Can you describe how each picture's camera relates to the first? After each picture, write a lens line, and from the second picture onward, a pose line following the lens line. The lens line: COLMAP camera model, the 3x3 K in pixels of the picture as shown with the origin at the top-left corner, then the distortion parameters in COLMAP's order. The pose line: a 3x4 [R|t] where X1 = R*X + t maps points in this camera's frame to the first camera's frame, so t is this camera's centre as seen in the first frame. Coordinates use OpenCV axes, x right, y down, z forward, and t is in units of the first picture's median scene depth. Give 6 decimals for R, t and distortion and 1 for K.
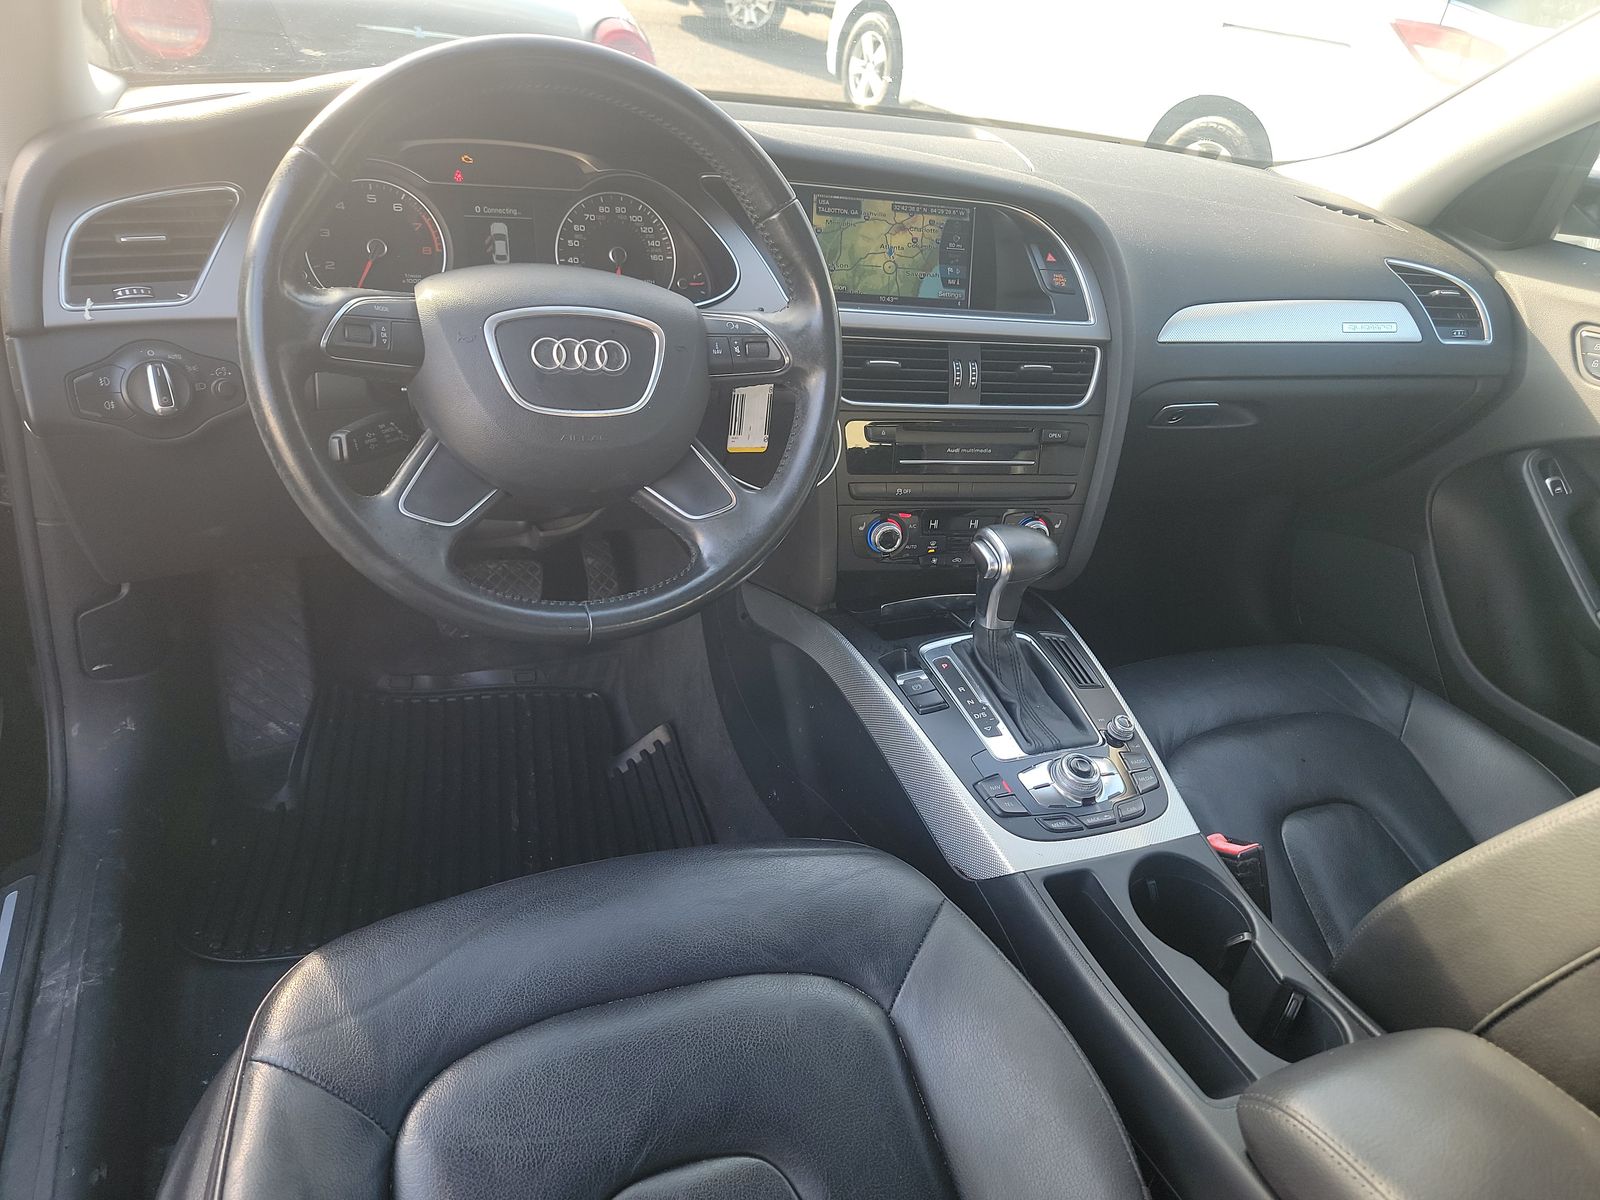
lens RADIAL K [[1135.3, 0, 800.0], [0, 1135.3, 600.0], [0, 0, 1]] dist [0.043570, -0.004282]
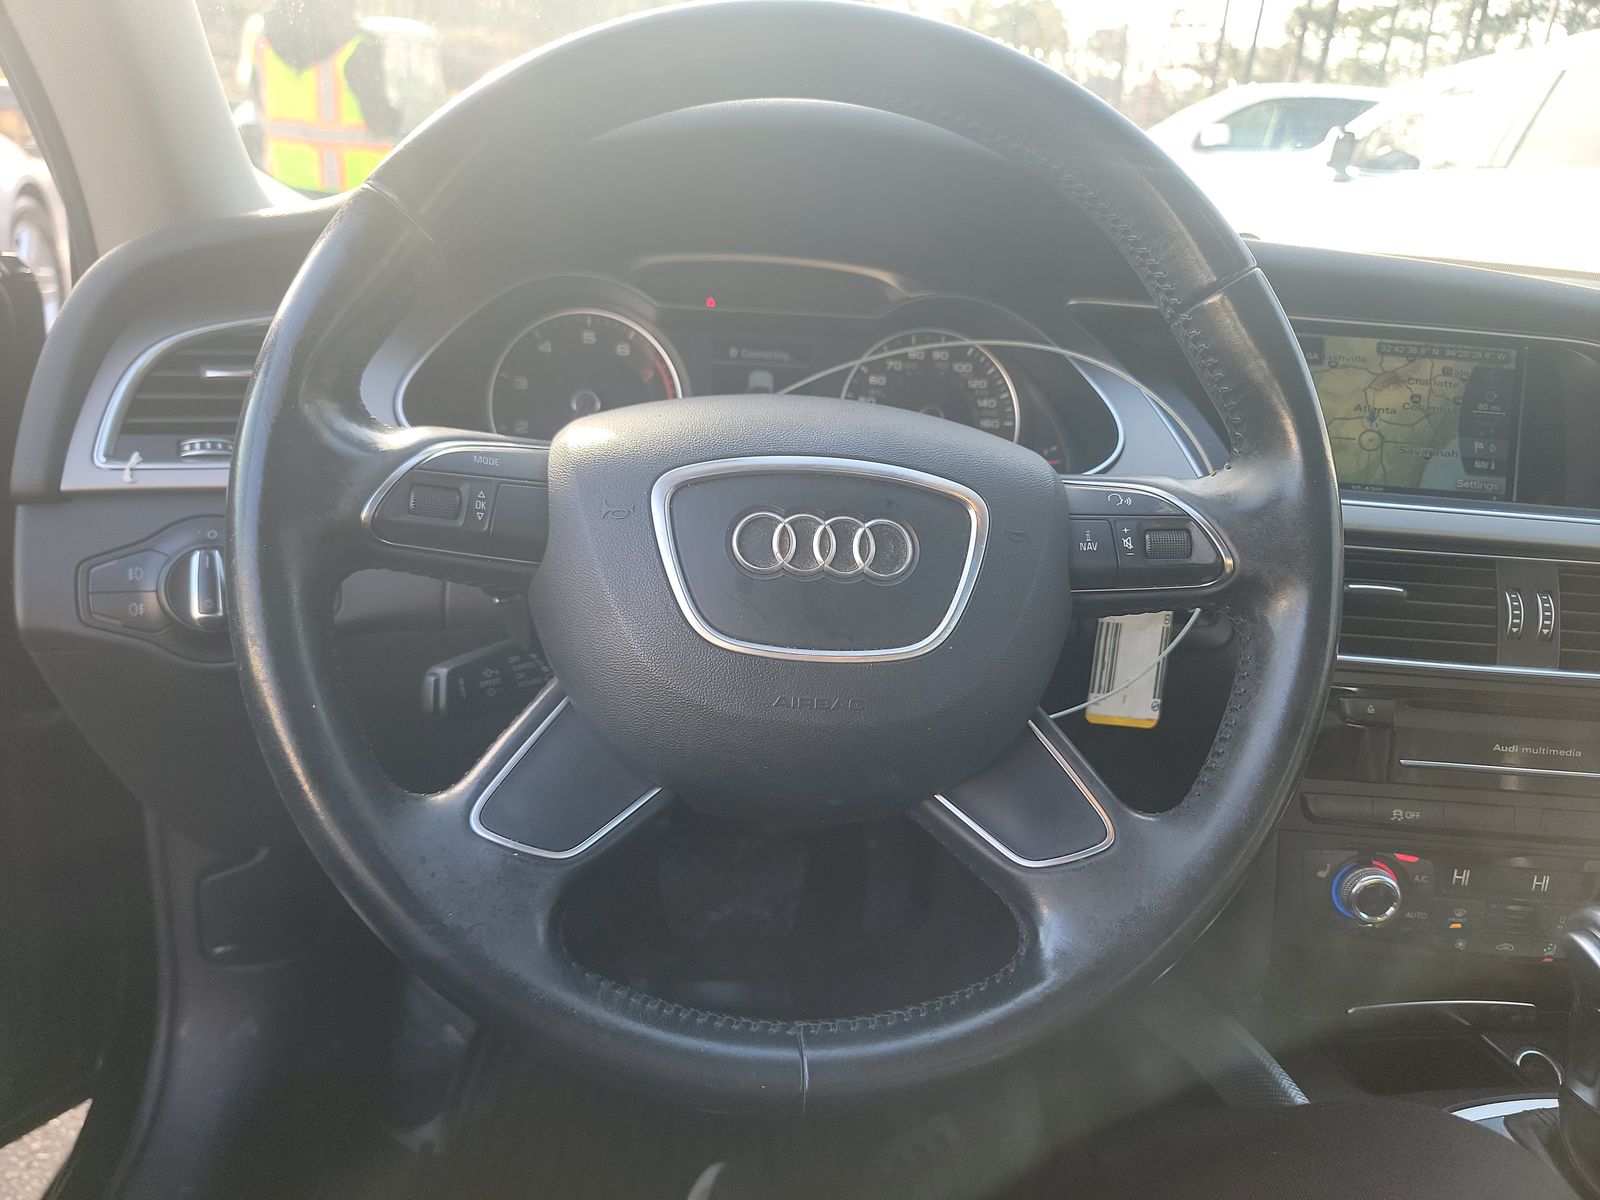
lens RADIAL K [[1135.3, 0, 800.0], [0, 1135.3, 600.0], [0, 0, 1]] dist [0.043570, -0.004282]
pose [[0.958174, 0.037858, -0.283670, -0.042959], [-0.093339, 0.978351, -0.184709, -0.072807], [0.270536, 0.203461, 0.940964, 0.399087]]
